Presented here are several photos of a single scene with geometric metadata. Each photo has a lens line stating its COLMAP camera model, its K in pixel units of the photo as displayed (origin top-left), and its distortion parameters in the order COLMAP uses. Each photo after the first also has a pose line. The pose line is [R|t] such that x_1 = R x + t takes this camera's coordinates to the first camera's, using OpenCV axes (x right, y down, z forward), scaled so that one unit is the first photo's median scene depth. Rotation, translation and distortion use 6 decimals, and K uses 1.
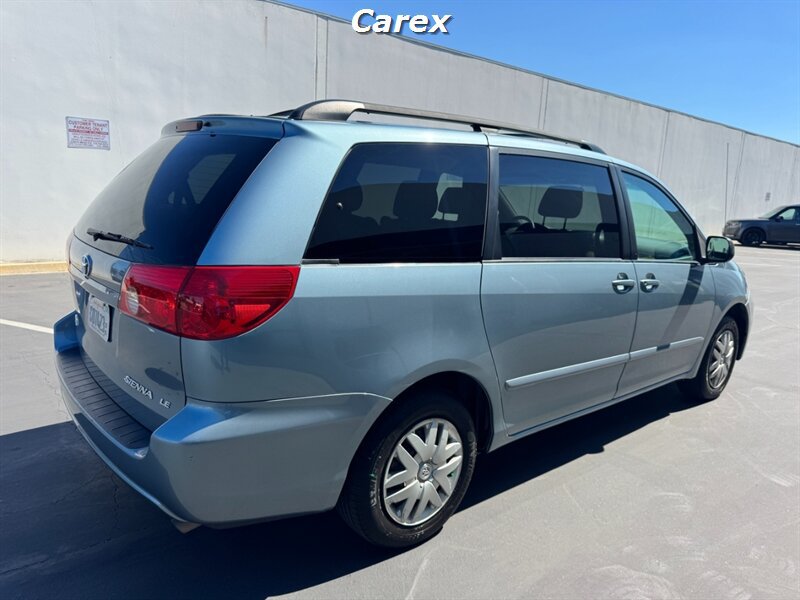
lens RADIAL K [[568.8, 0, 397.6], [0, 568.8, 303.4], [0, 0, 1]] dist [0.029292, -0.025642]
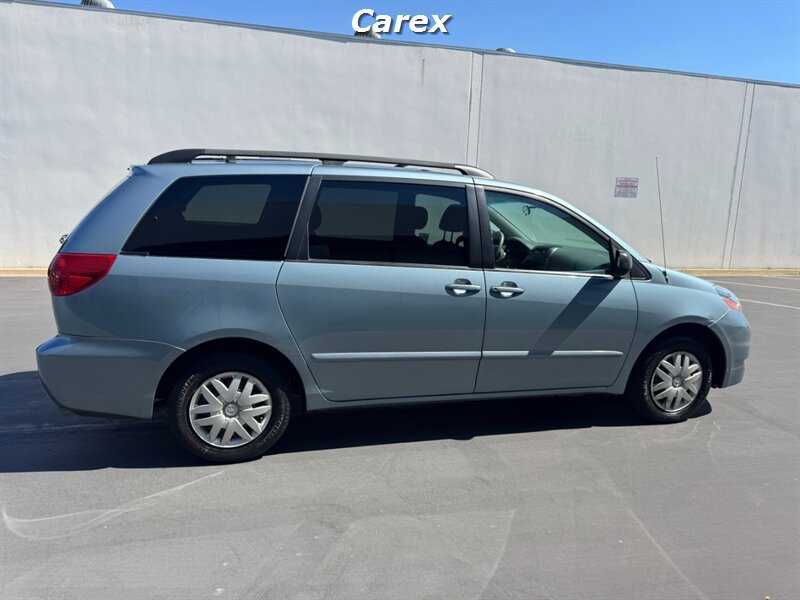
lens RADIAL K [[568.8, 0, 398.7], [0, 568.8, 302.0], [0, 0, 1]] dist [0.029292, -0.025642]
pose [[0.912102, 0.052430, -0.406598, 0.932251], [-0.068895, 0.997286, -0.025950, 0.039427], [0.404134, 0.051682, 0.913239, -0.111859]]
